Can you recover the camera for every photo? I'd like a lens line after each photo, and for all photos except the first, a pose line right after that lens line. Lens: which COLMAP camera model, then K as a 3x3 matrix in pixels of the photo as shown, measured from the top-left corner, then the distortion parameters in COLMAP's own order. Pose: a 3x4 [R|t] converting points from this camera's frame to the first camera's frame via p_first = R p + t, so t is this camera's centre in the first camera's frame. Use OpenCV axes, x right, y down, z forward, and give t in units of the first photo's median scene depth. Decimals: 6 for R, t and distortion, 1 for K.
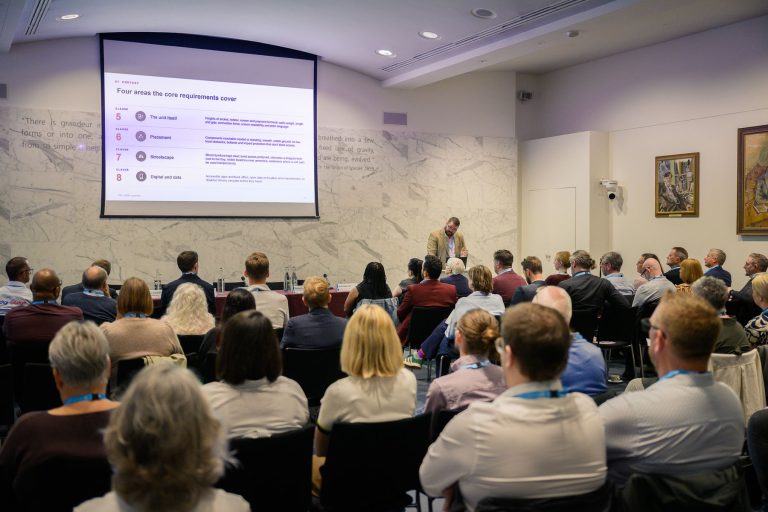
lens RADIAL K [[816.9, 0, 390.2], [0, 816.9, 248.9], [0, 0, 1]] dist [0.002177, 0.000000]
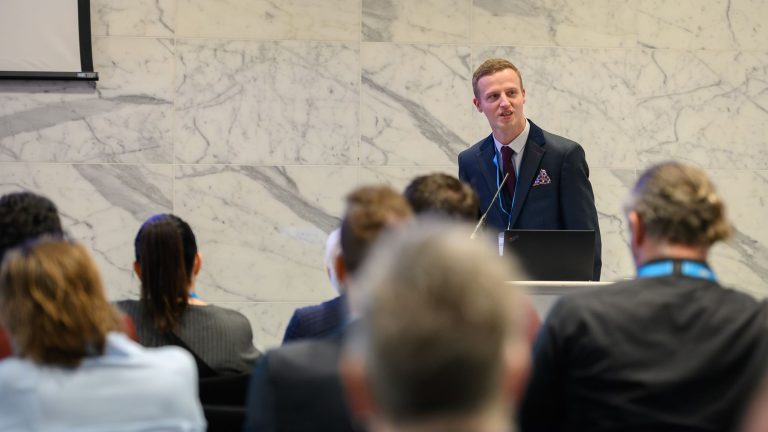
lens RADIAL K [[2490.7, 0, 381.7], [0, 2490.7, 219.4], [0, 0, 1]] dist [-0.041382, 0.000000]
pose [[0.972137, 0.009125, -0.234234, 0.189935], [-0.012561, 0.999834, -0.013181, 0.016348], [0.234075, 0.015756, 0.972091, 0.245171]]
